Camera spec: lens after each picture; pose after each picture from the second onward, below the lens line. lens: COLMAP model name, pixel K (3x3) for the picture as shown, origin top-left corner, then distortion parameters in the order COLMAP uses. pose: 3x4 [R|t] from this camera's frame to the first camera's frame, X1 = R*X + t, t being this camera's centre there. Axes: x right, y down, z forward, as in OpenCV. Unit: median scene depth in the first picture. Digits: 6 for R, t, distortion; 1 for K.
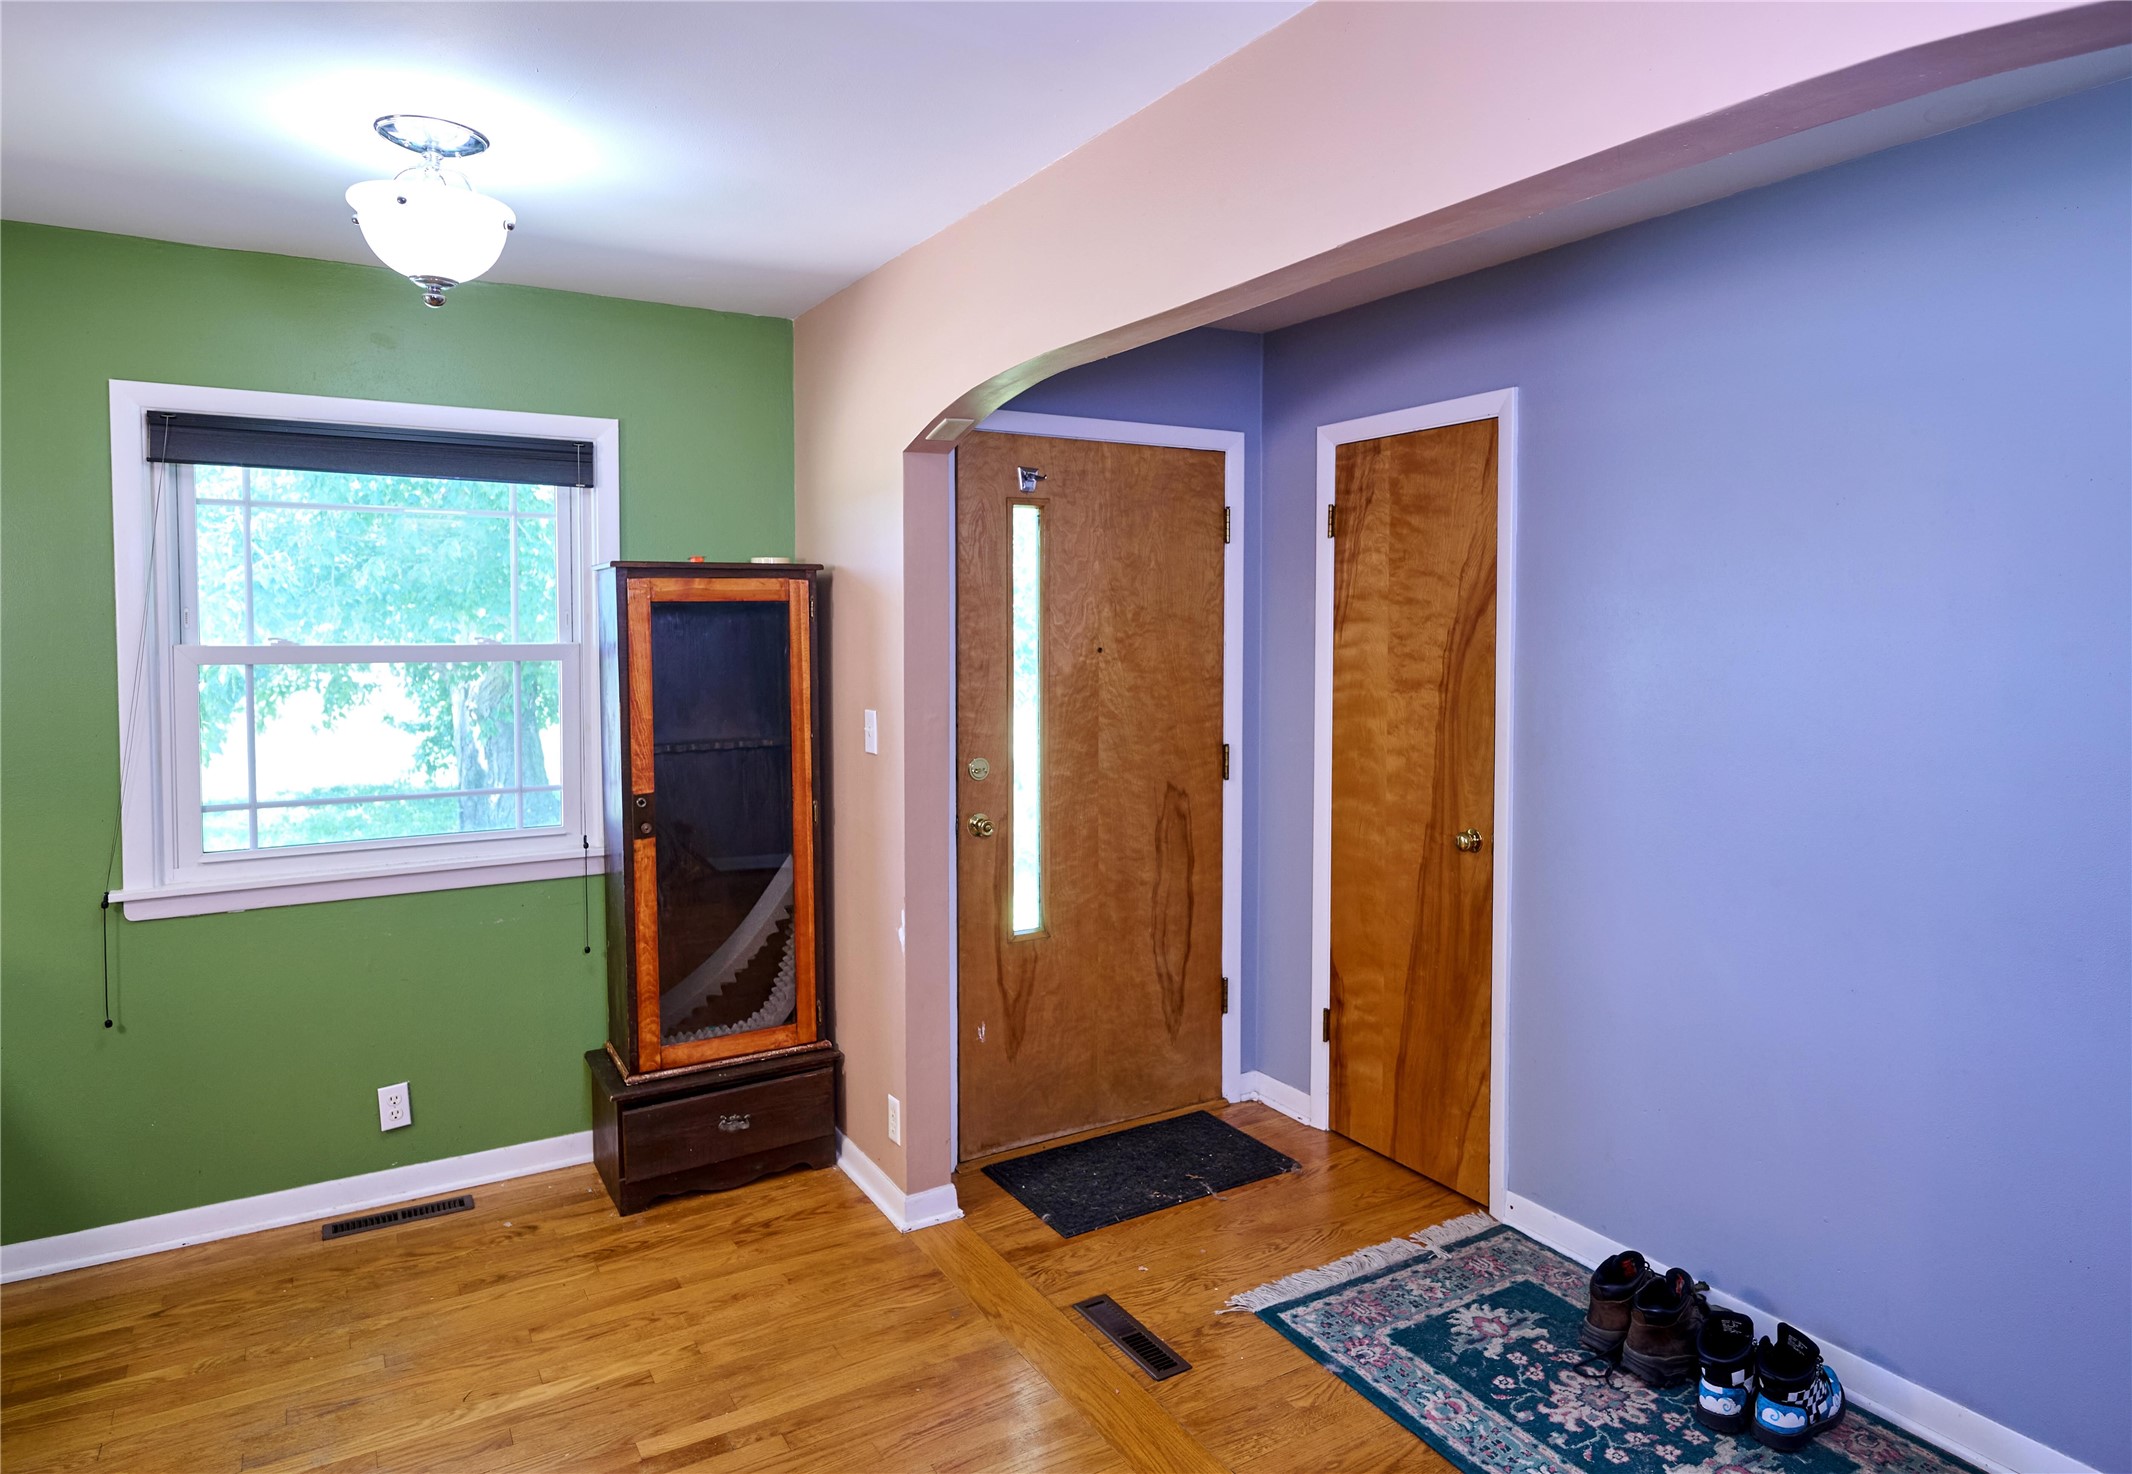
lens RADIAL K [[1264.3, 0, 1066.3], [0, 1264.3, 665.4], [0, 0, 1]] dist [0.001348, 0.001359]
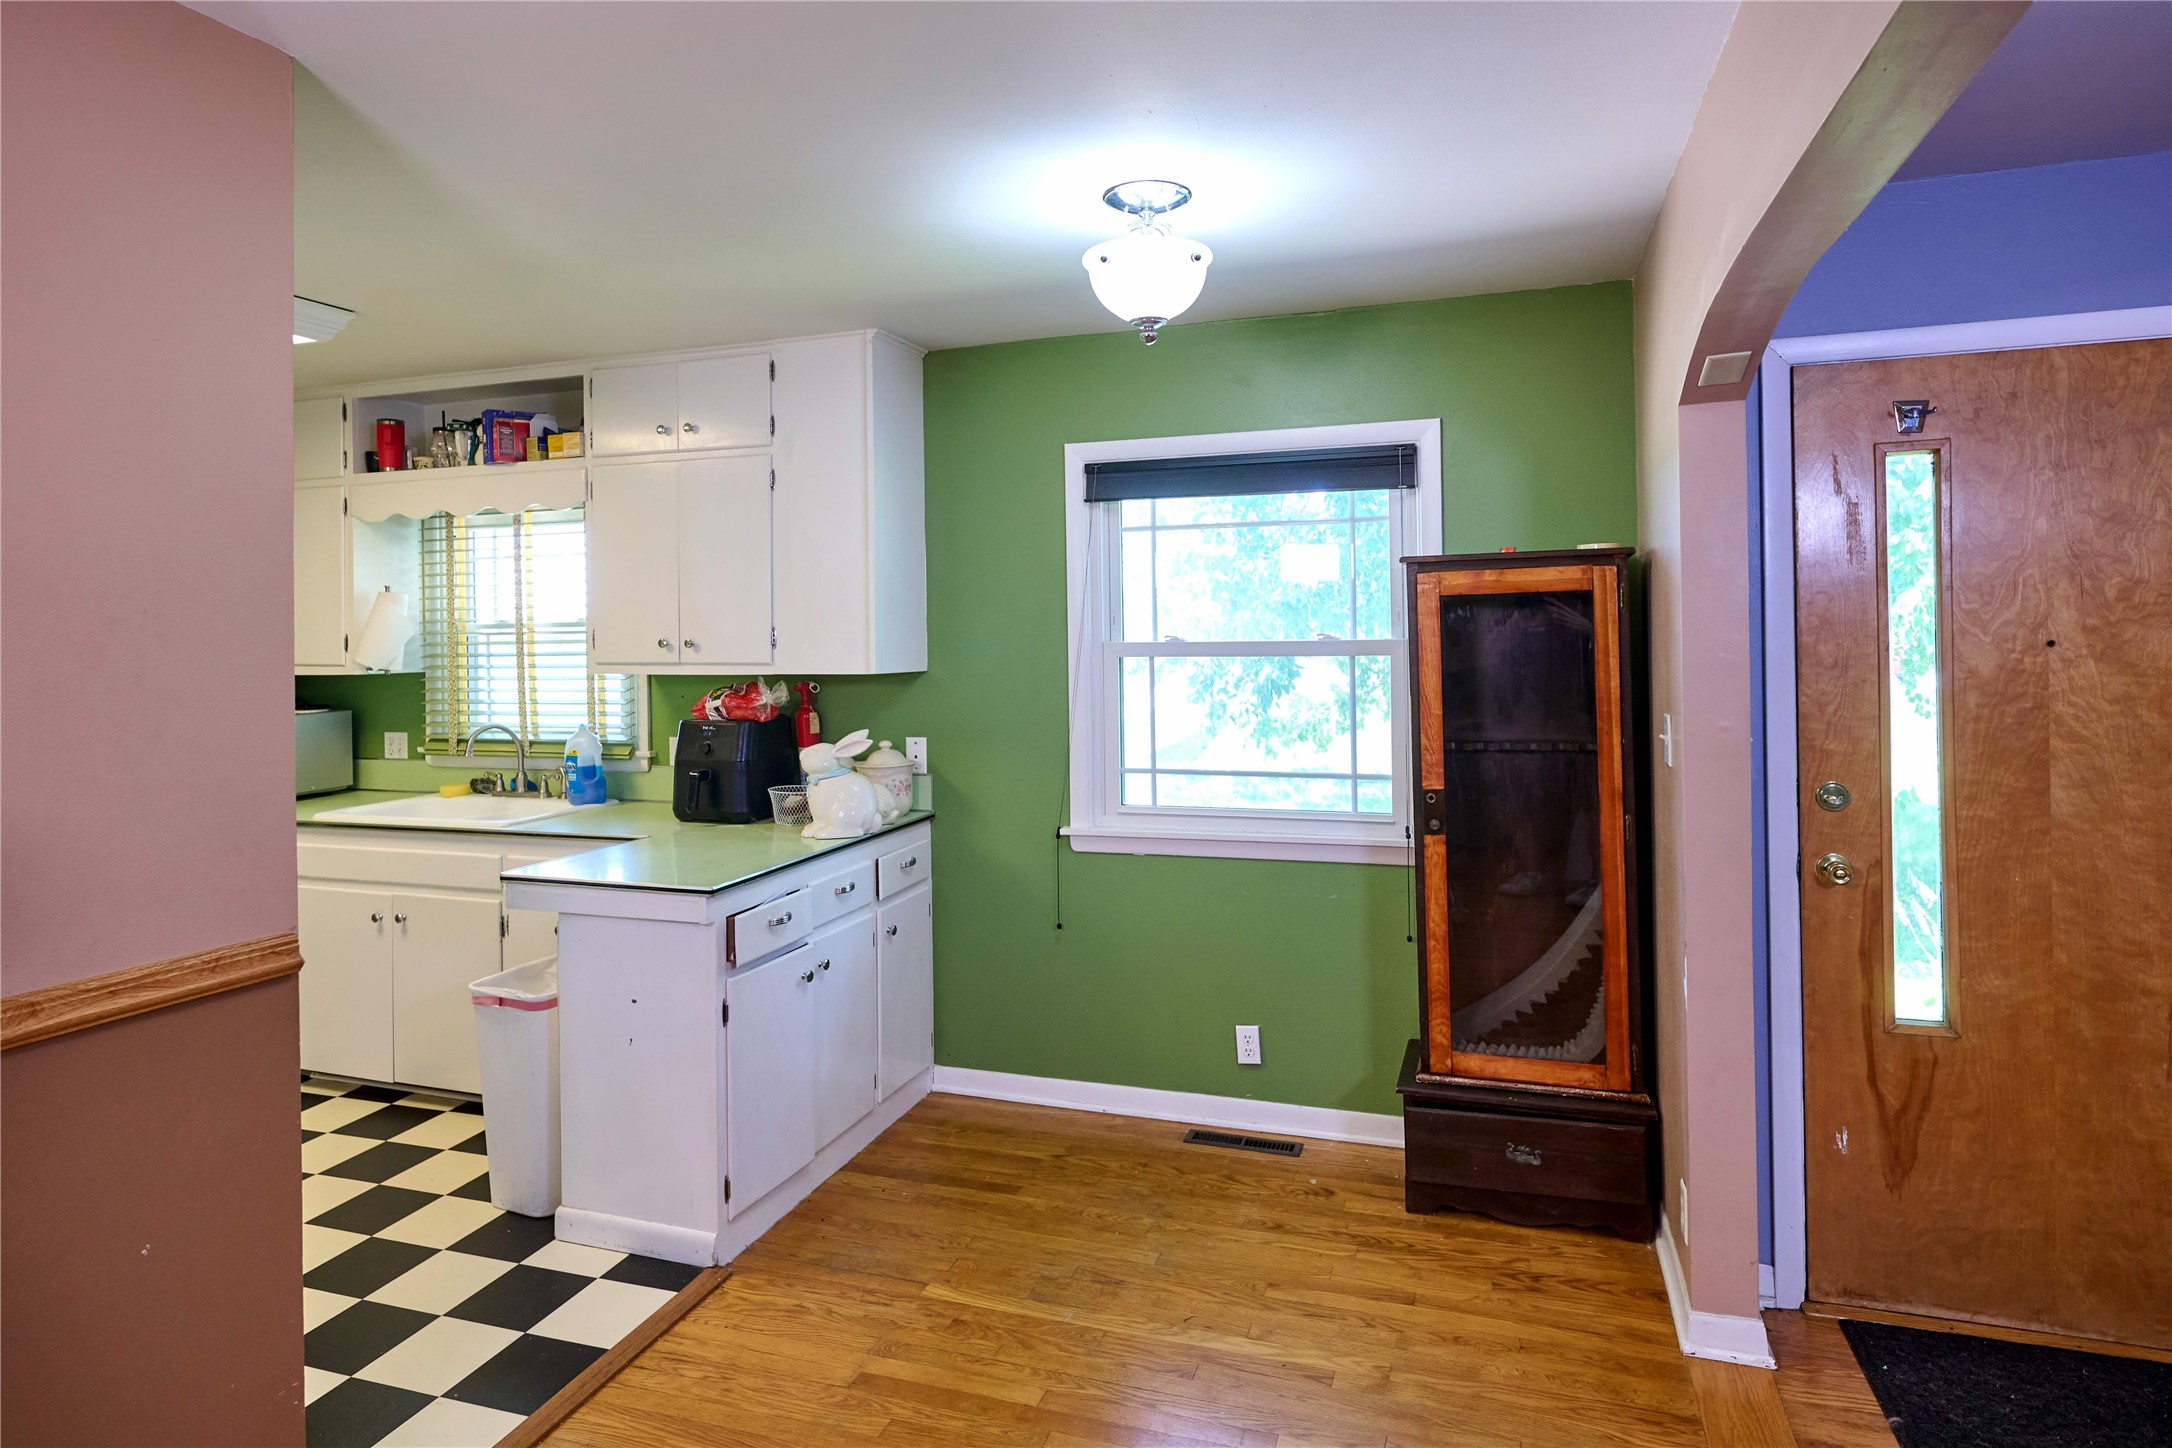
lens RADIAL K [[1188.4, 0, 1088.5], [0, 1188.4, 634.0], [0, 0, 1]] dist [-0.000268, 0.001419]
pose [[0.654218, -0.010586, -0.756232, 0.186925], [-0.013259, 0.999588, -0.025463, 0.006841], [0.756190, 0.026685, 0.653808, 0.175416]]
